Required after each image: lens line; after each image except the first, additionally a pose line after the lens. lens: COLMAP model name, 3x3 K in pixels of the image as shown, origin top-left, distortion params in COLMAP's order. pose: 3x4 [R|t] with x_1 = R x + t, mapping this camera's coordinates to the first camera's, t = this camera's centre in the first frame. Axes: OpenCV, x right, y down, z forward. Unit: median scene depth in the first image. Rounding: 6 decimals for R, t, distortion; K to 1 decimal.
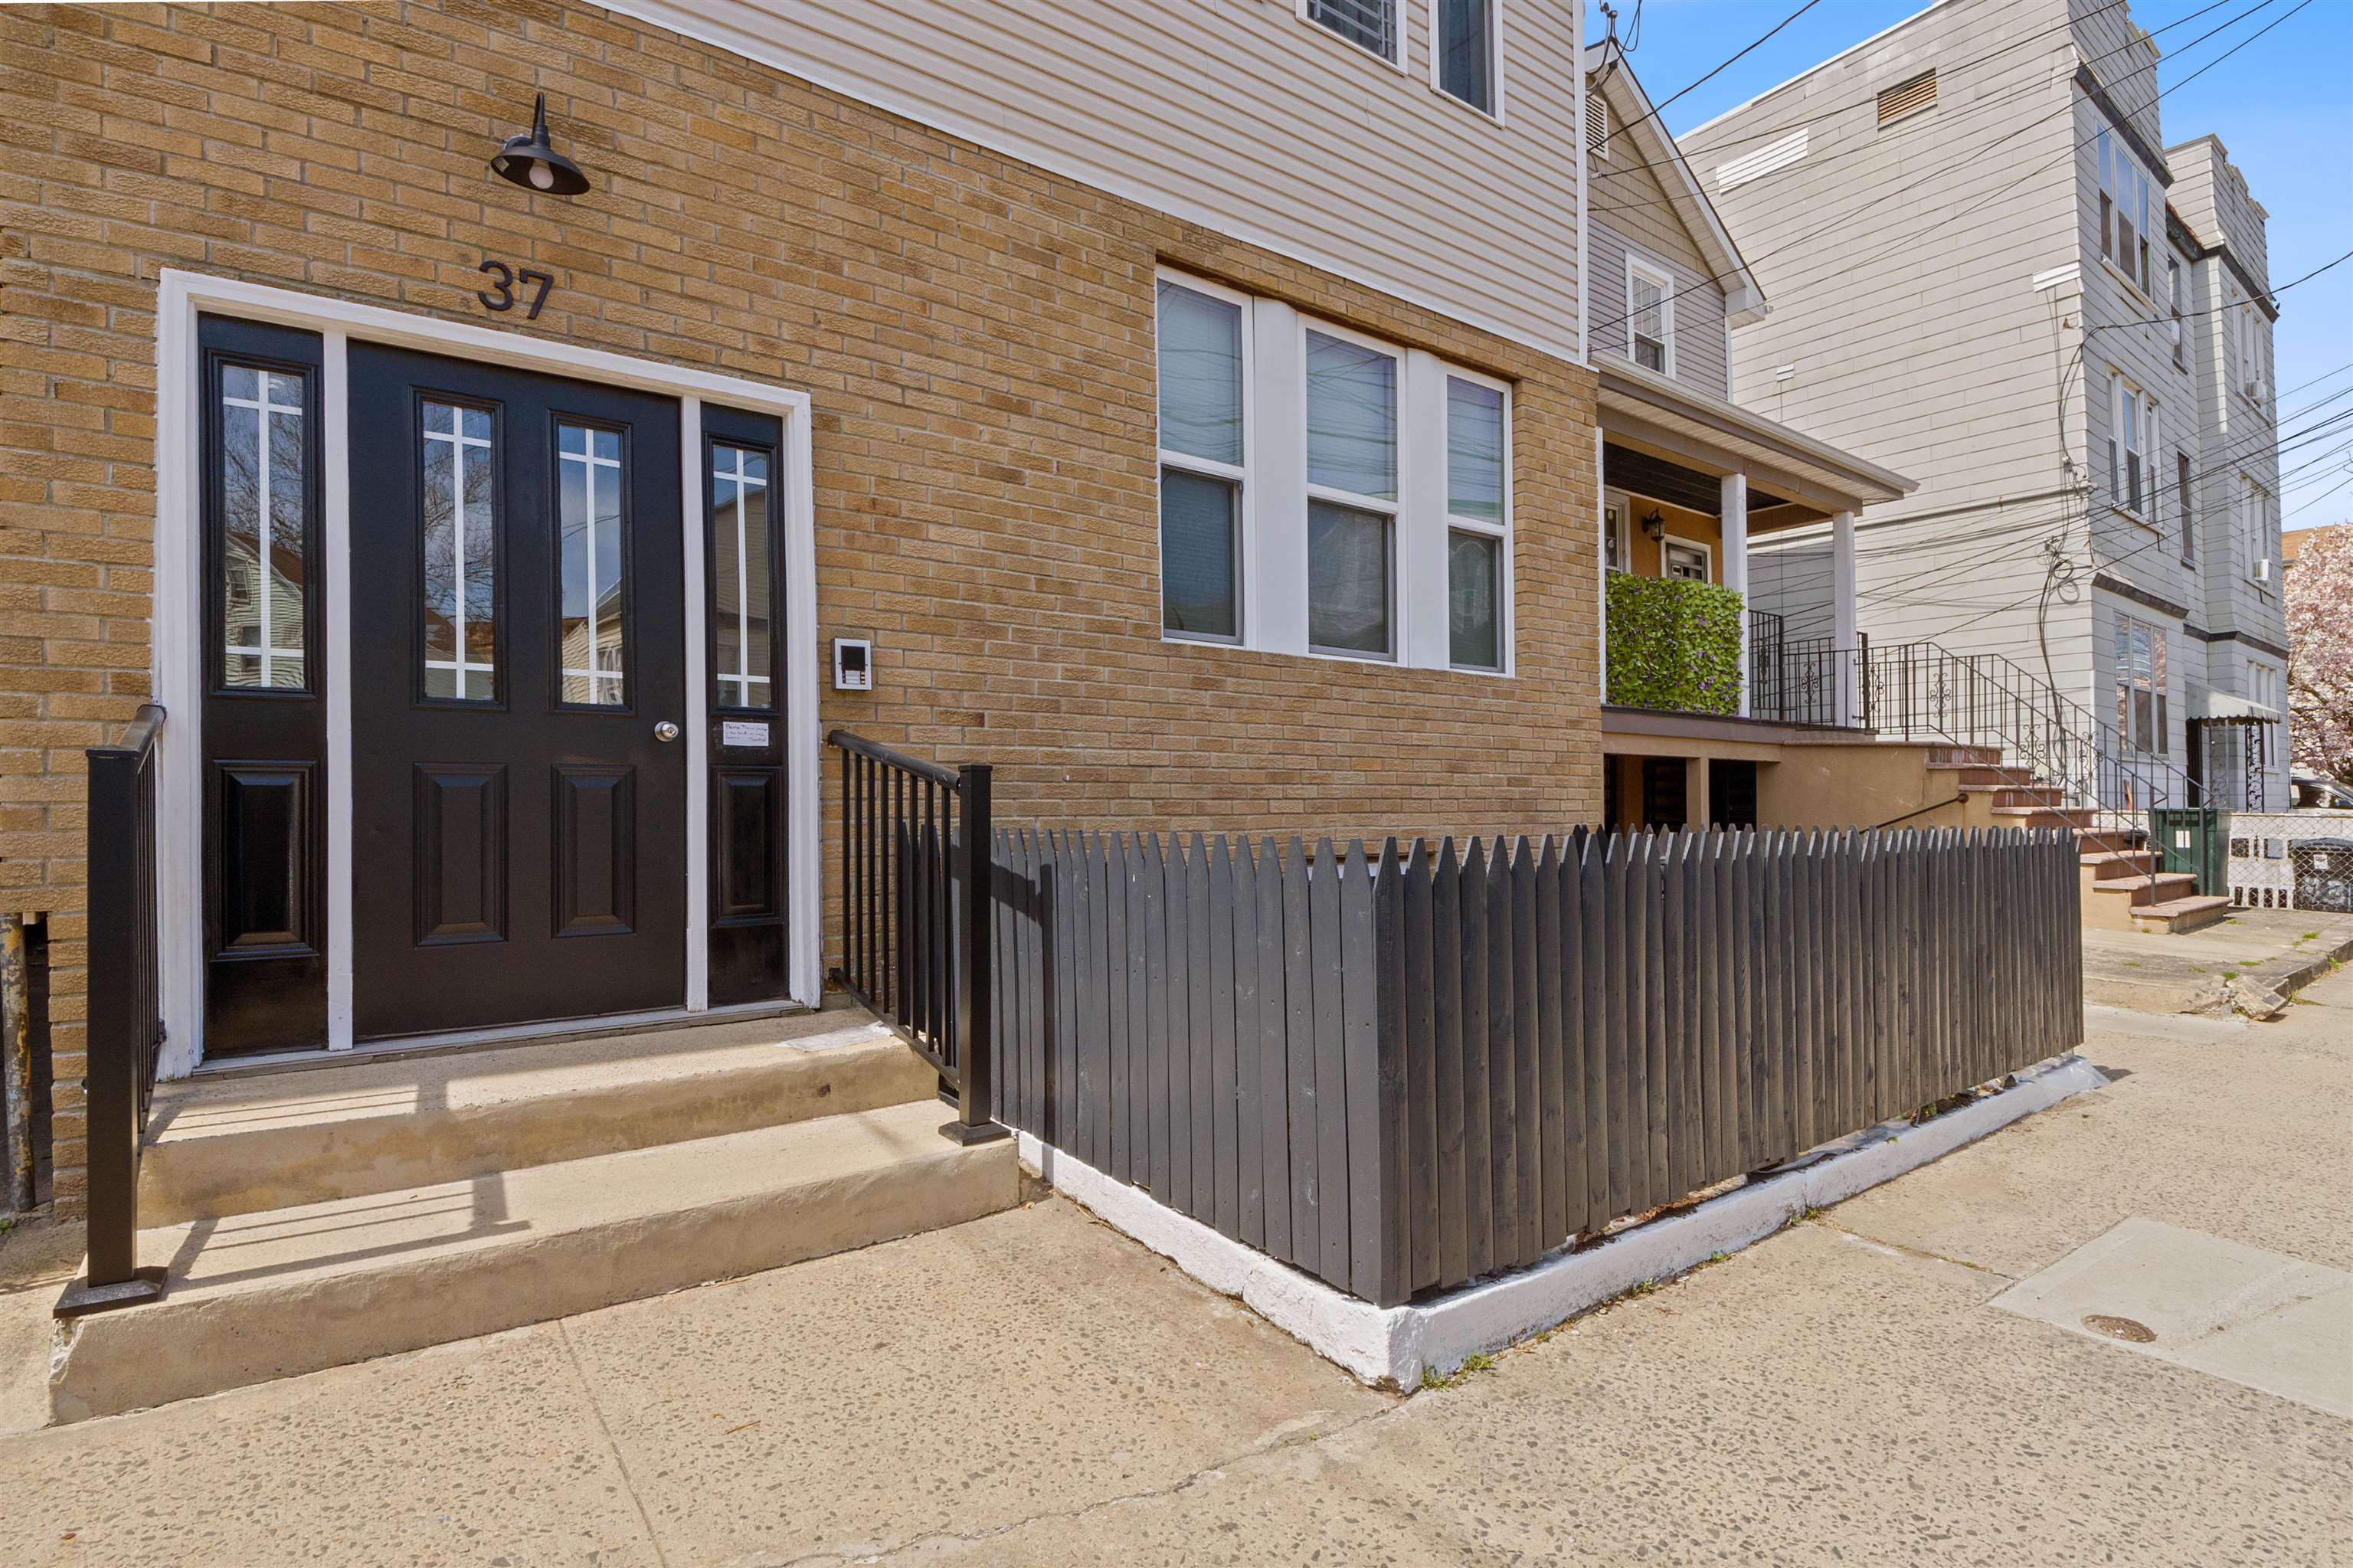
lens RADIAL K [[1130.2, 0, 1172.2], [0, 1130.2, 767.6], [0, 0, 1]] dist [0.005000, -0.016685]
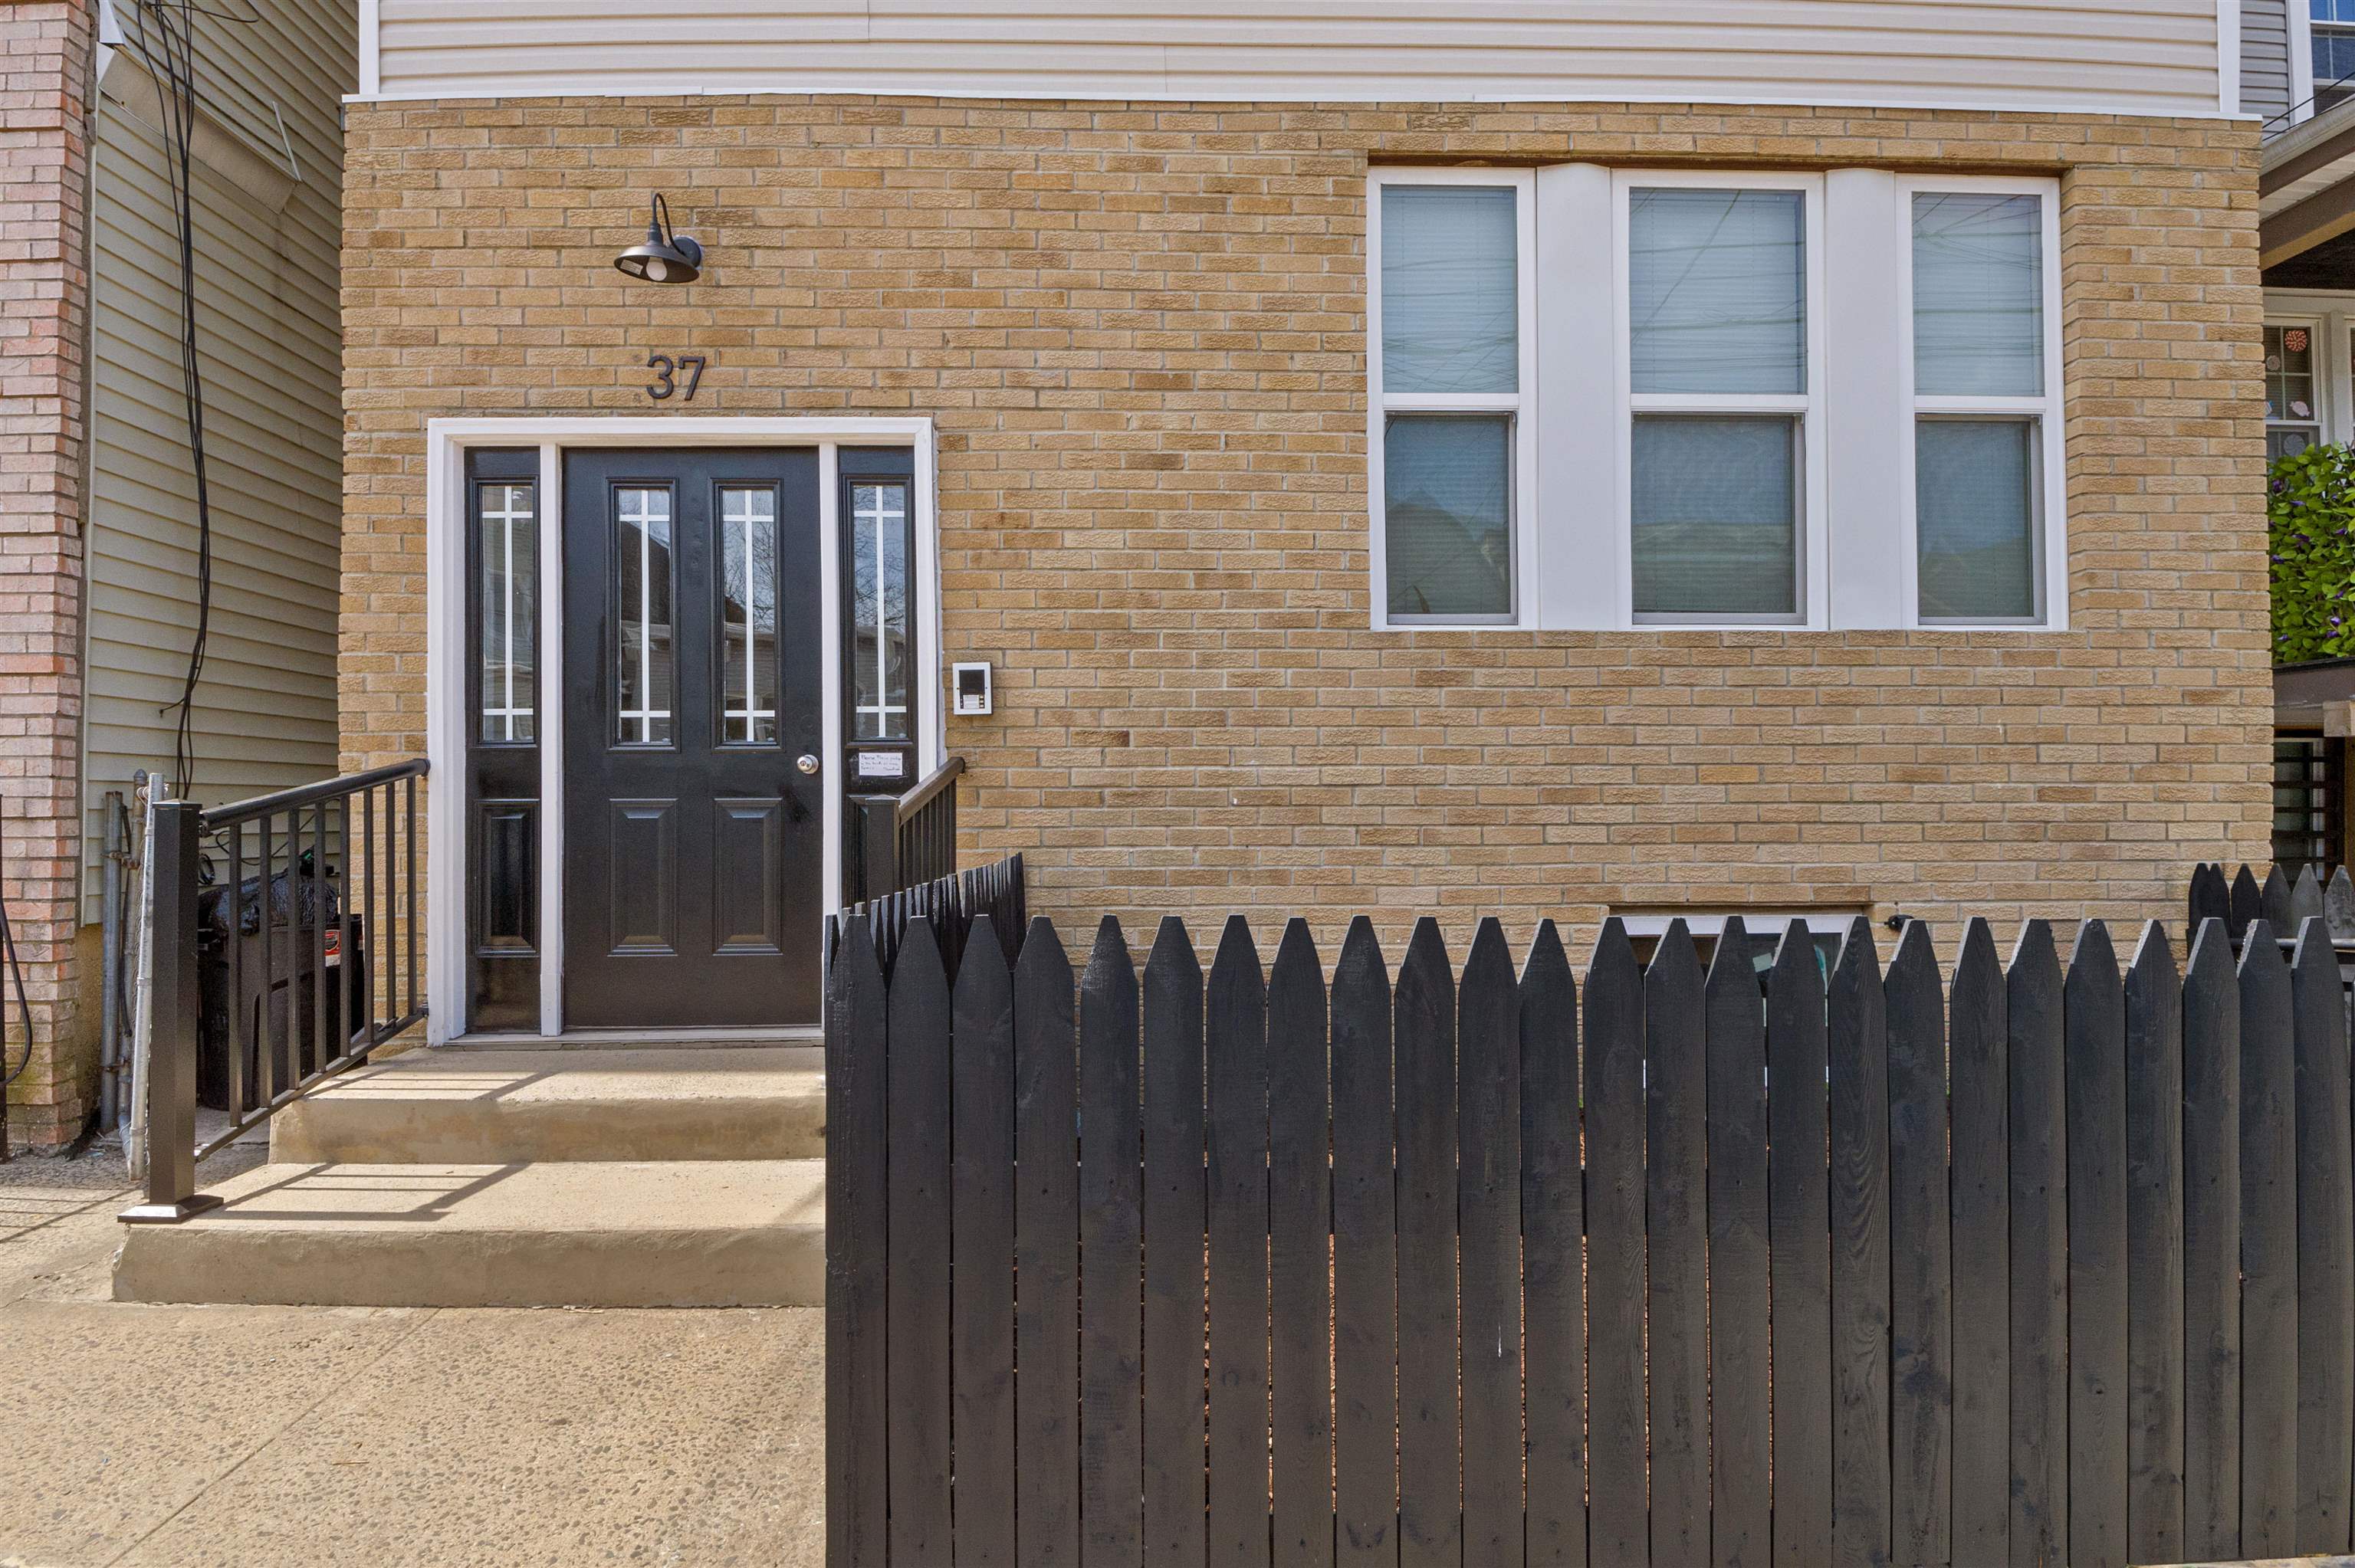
lens RADIAL K [[1130.9, 0, 1183.4], [0, 1130.9, 789.4], [0, 0, 1]] dist [0.005000, -0.016685]
pose [[0.821328, -0.017715, -0.570181, 0.409441], [0.020725, 0.999784, -0.001208, 0.000029], [0.570079, -0.010825, 0.821519, 0.308708]]
